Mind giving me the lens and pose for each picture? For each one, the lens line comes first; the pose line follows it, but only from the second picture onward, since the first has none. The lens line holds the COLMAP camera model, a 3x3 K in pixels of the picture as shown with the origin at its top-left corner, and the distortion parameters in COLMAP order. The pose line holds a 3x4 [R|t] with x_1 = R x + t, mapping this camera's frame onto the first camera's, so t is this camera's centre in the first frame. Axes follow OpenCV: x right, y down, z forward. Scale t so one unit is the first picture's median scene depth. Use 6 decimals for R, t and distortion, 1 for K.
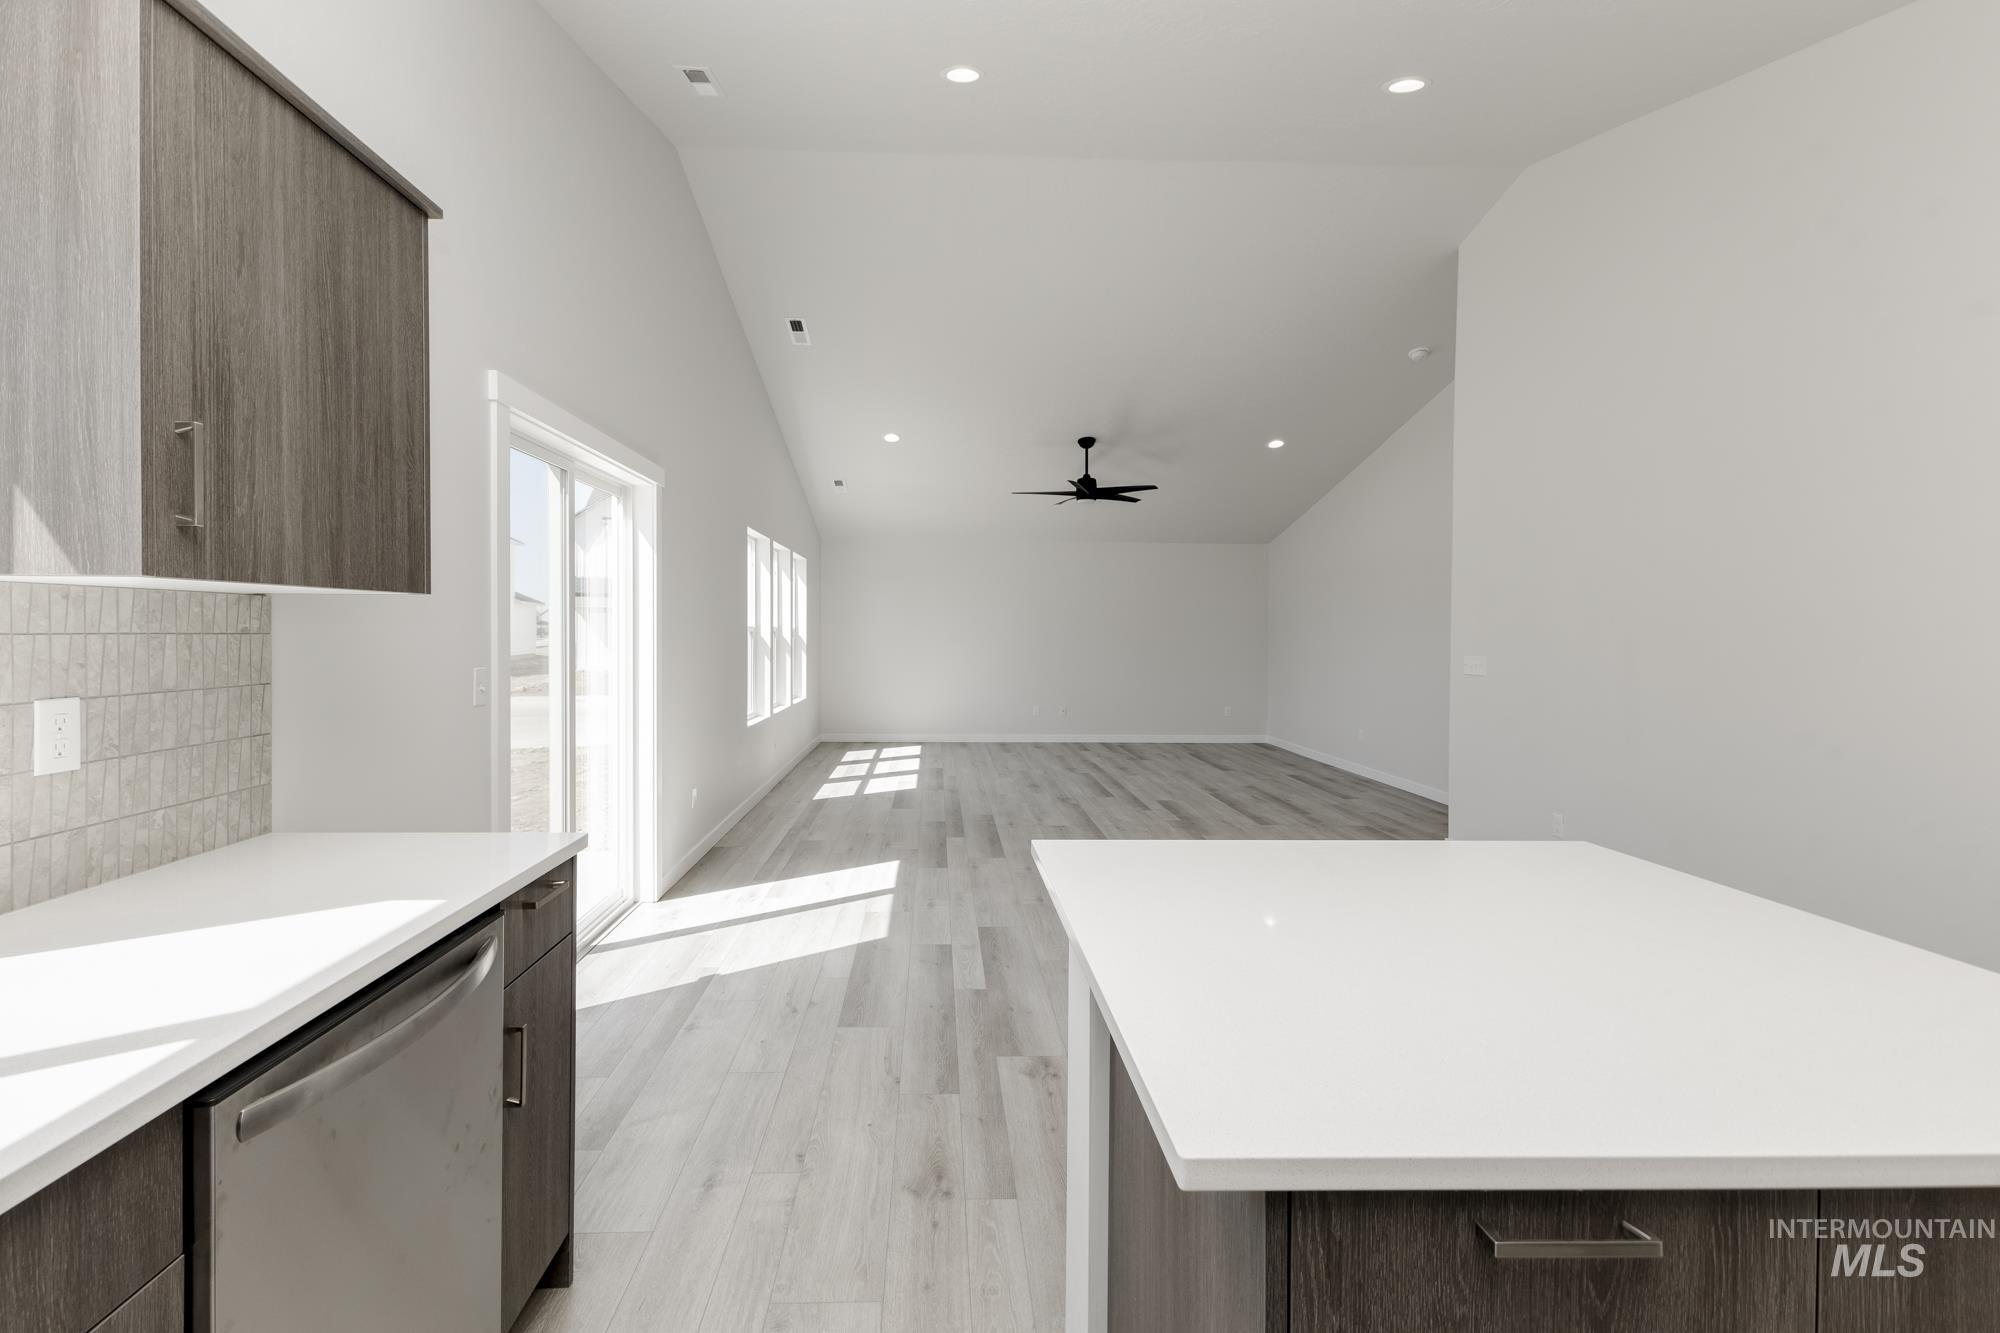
lens RADIAL K [[882.6, 0, 982.4], [0, 882.6, 639.0], [0, 0, 1]] dist [0.003788, 0.000256]
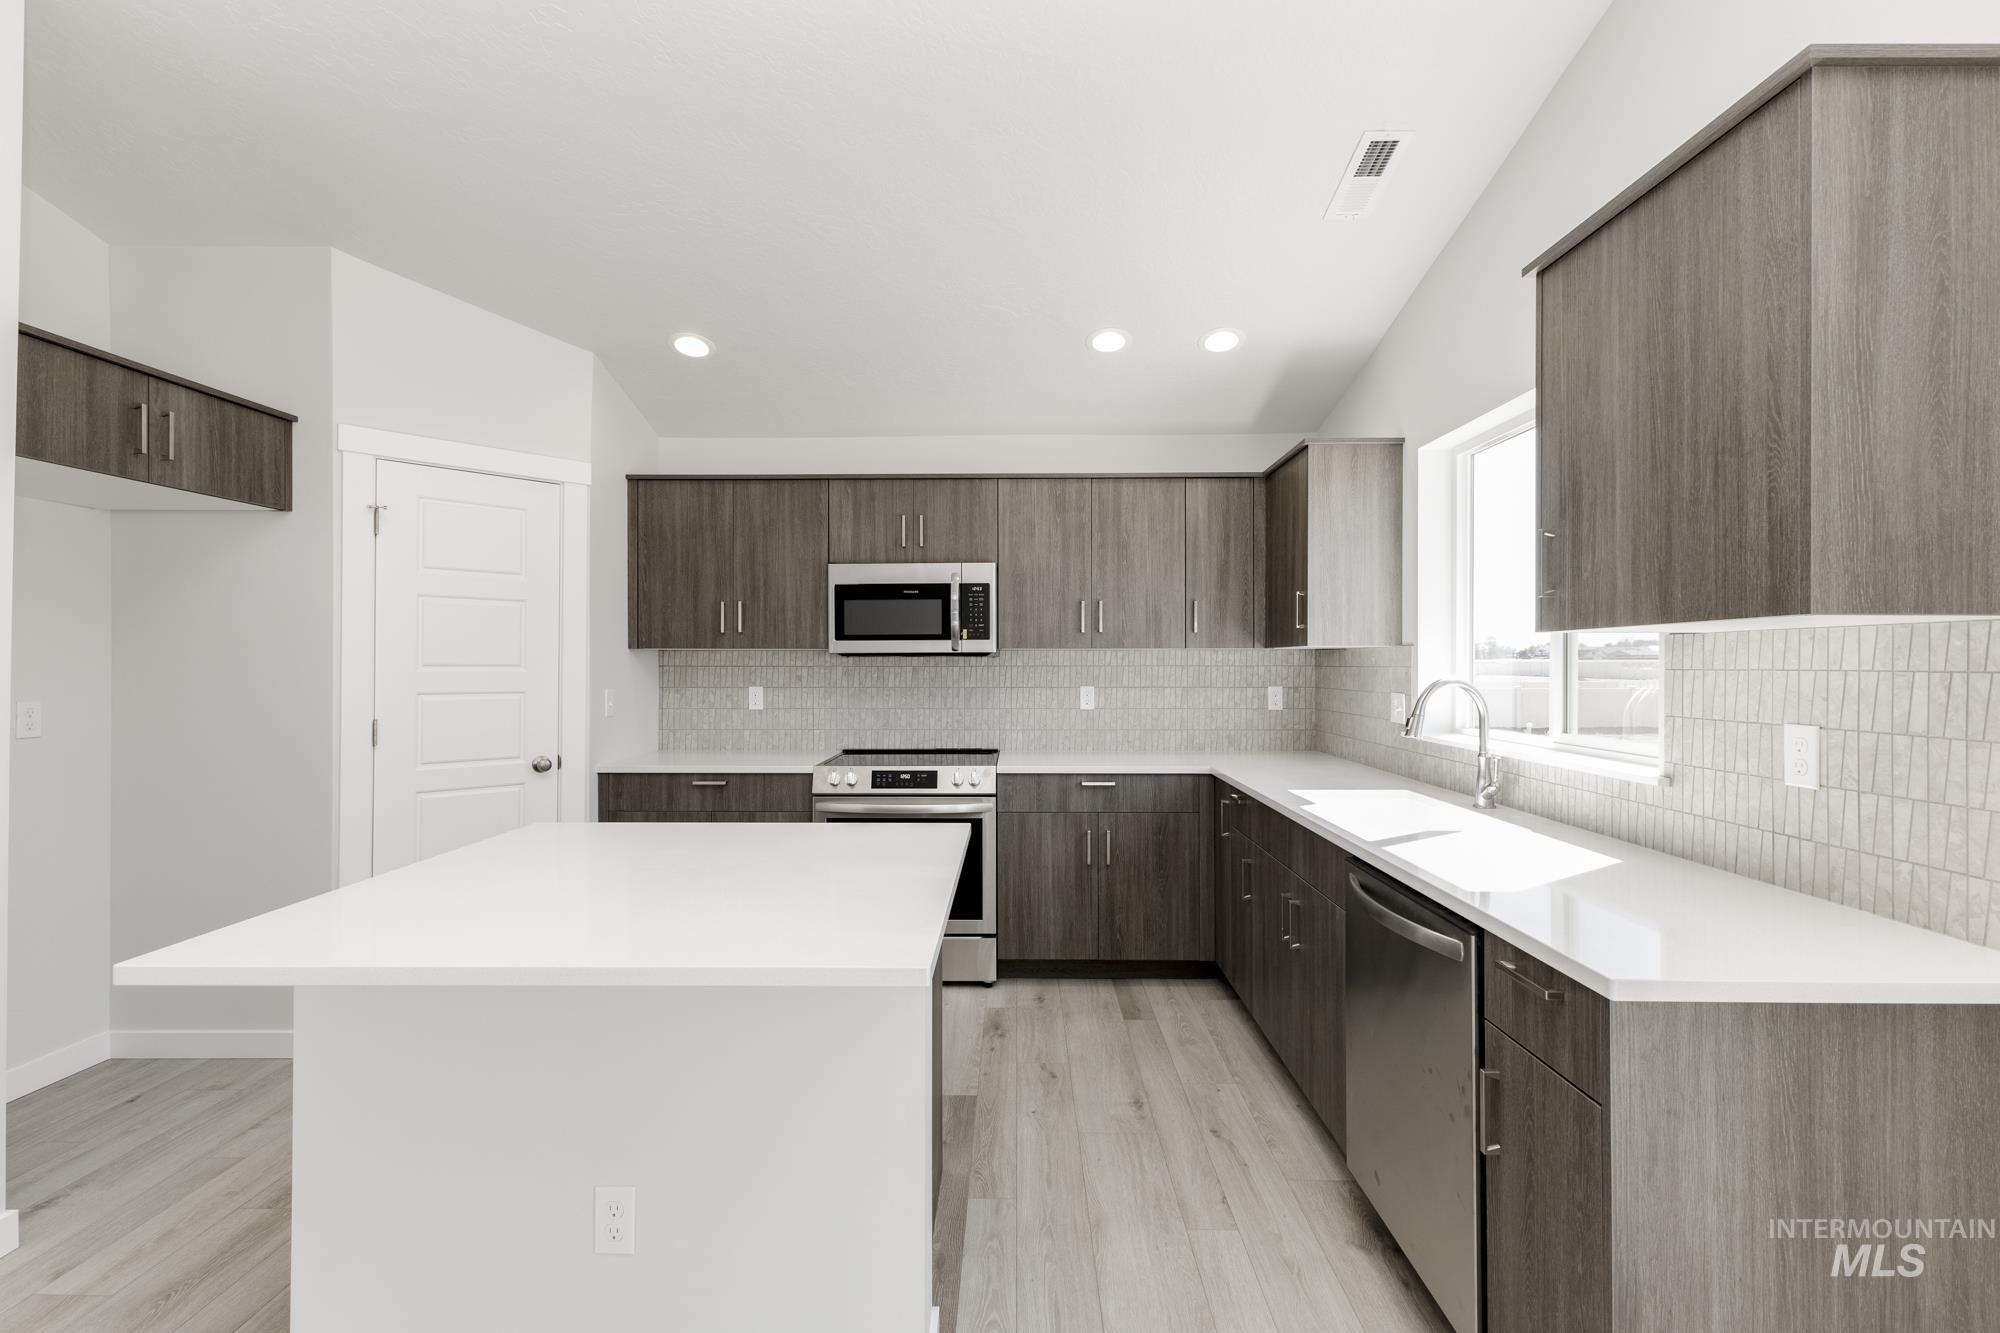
lens RADIAL K [[877.7, 0, 1015.5], [0, 877.7, 657.2], [0, 0, 1]] dist [0.003535, 0.000086]
pose [[-0.998509, -0.008637, 0.053897, -0.050614], [-0.008518, 0.999961, 0.002442, -0.015173], [-0.053916, 0.001979, -0.998543, 1.967166]]
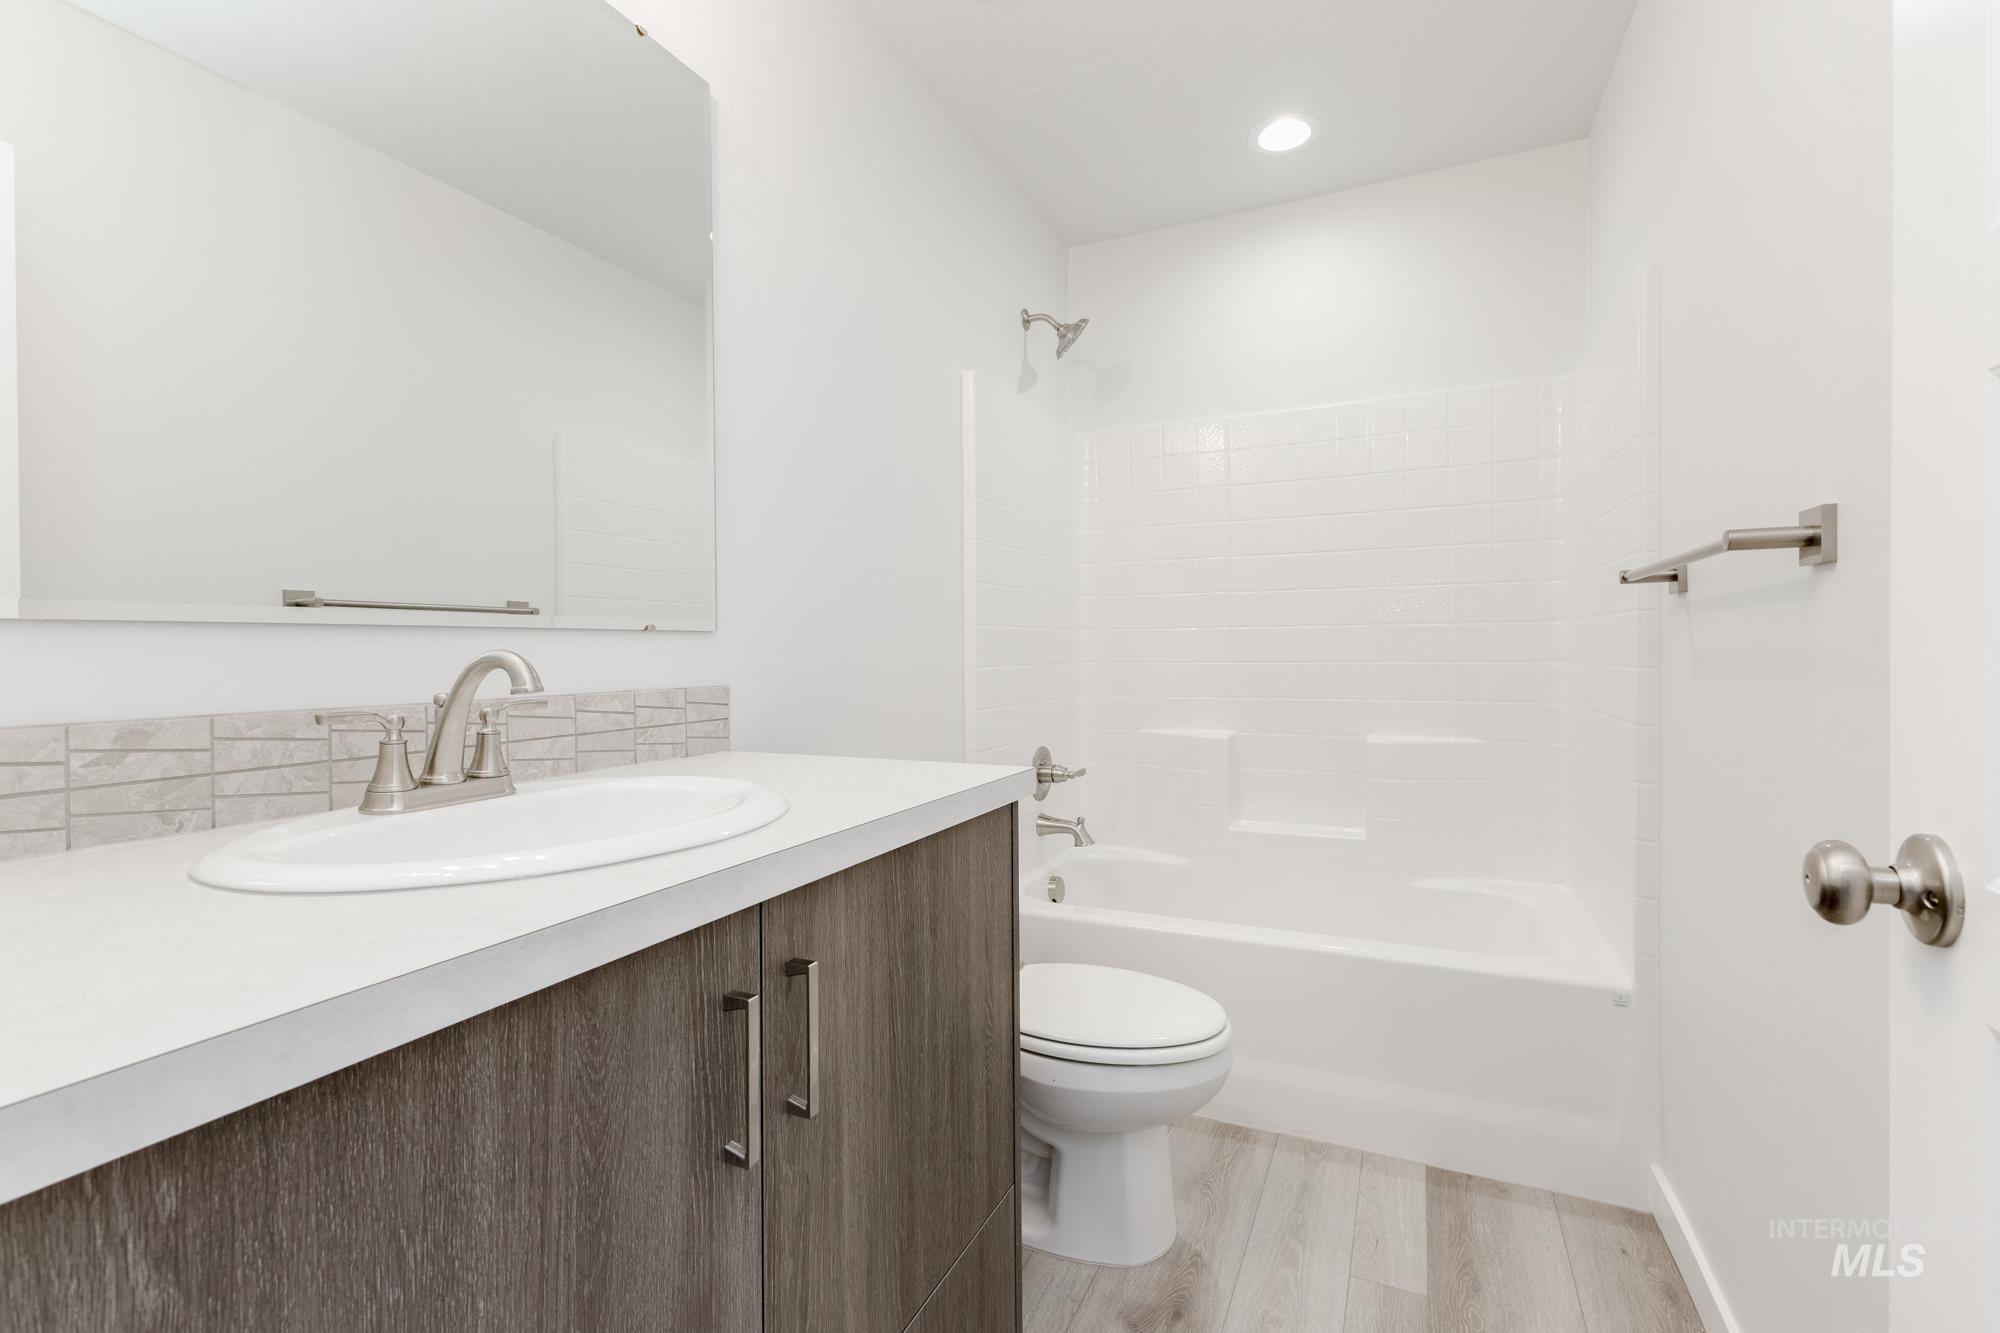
lens RADIAL K [[877.7, 0, 1015.5], [0, 877.7, 657.2], [0, 0, 1]] dist [0.003535, 0.000086]
pose [[0.889137, -0.006736, -0.457591, -0.341975], [0.002286, 0.999945, -0.010278, -0.536827], [0.457635, 0.008093, 0.889103, 0.432589]]
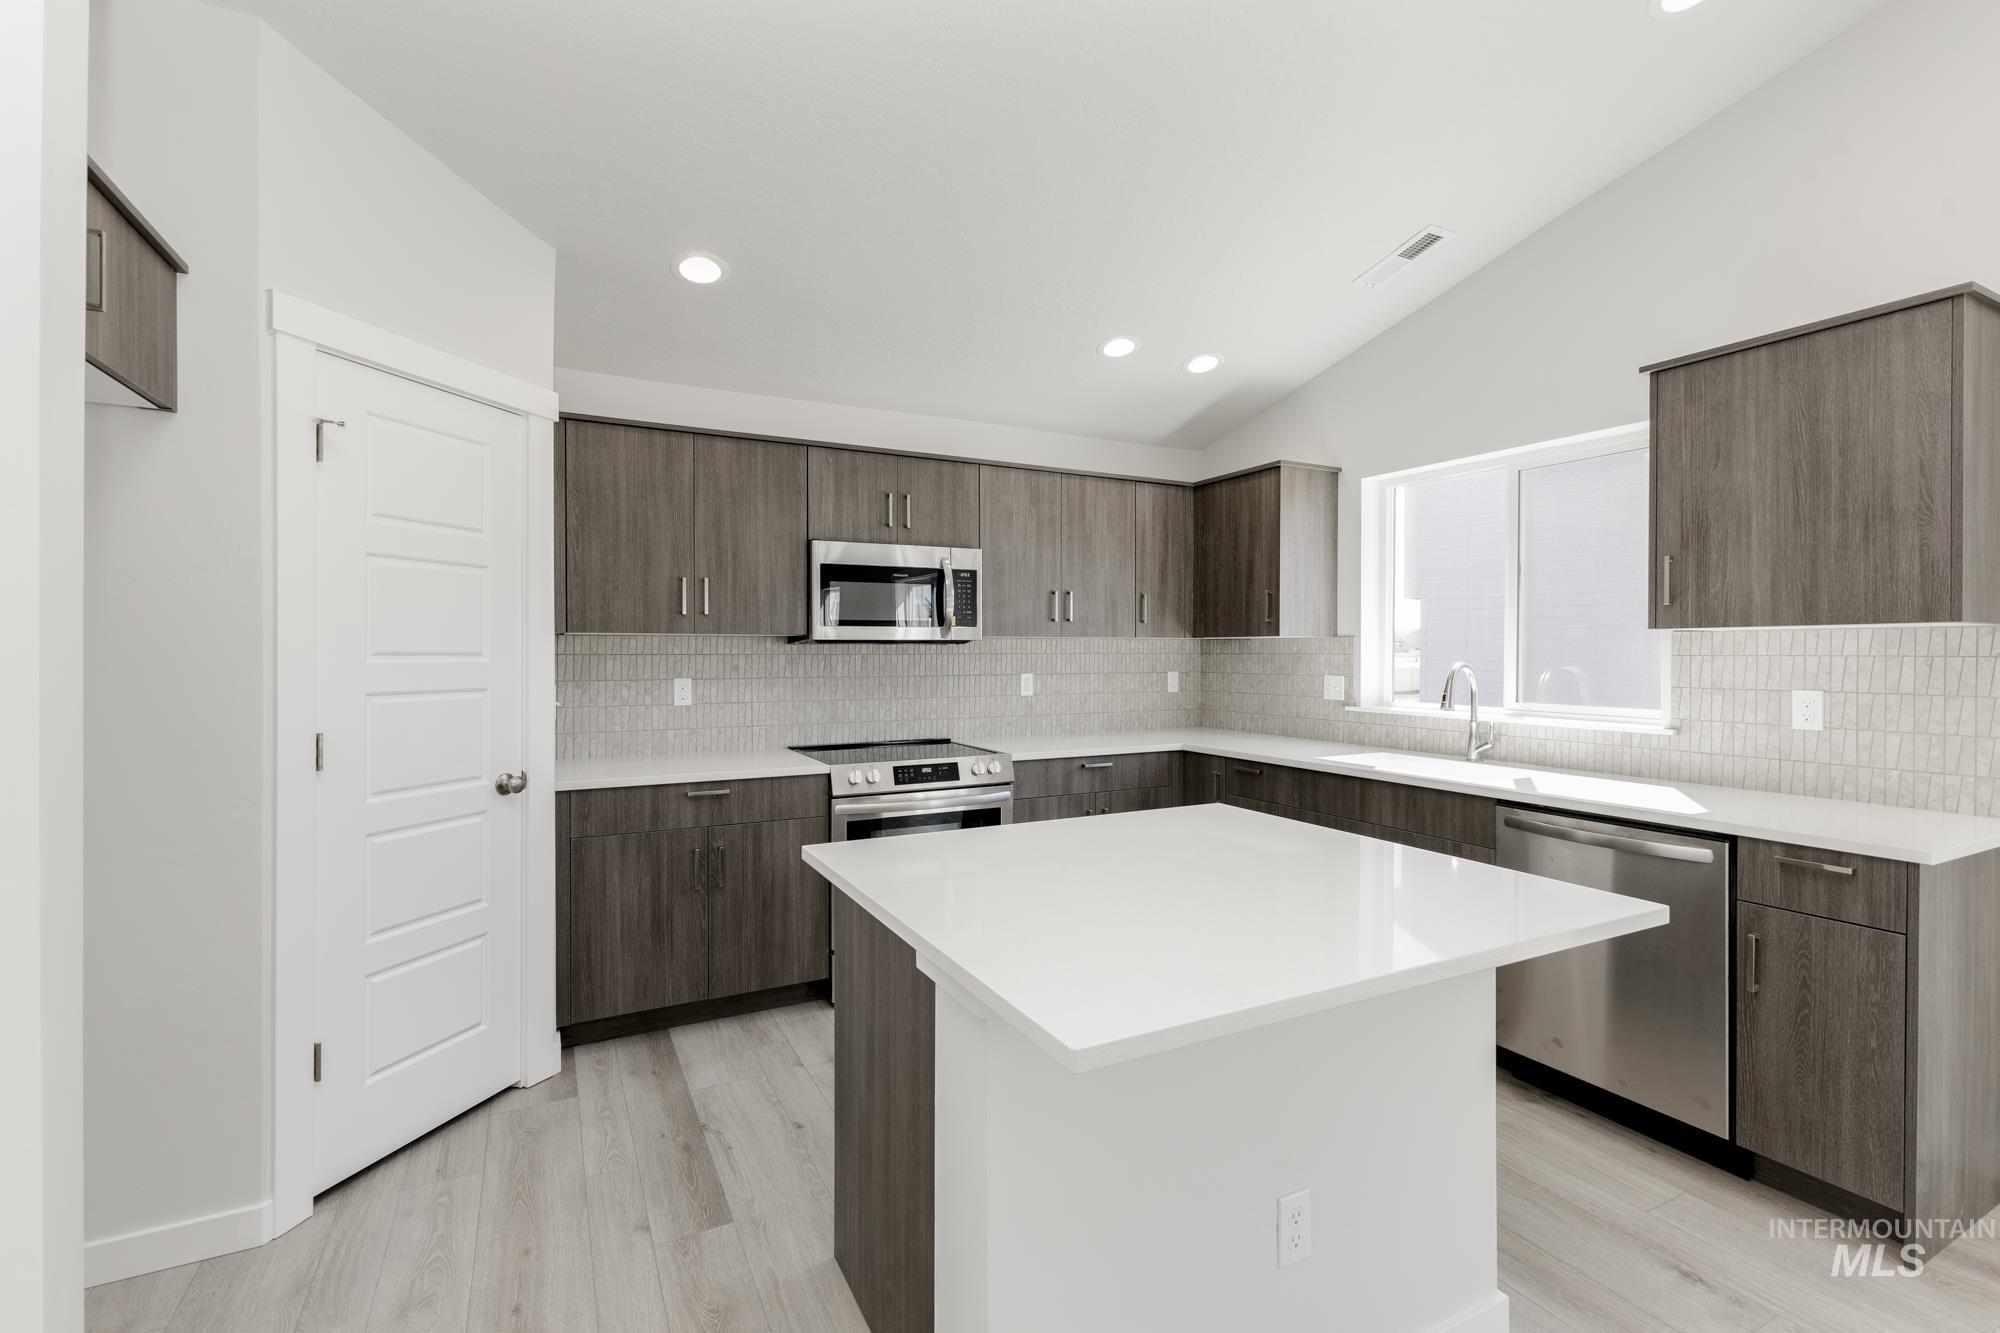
lens RADIAL K [[869.2, 0, 1003.8], [0, 869.2, 654.7], [0, 0, 1]] dist [0.003511, -0.000026]
pose [[-0.906325, -0.007744, -0.422509, 1.126701], [-0.012355, 0.999890, 0.008175, -0.001624], [0.422400, 0.012630, -0.906322, 1.720784]]
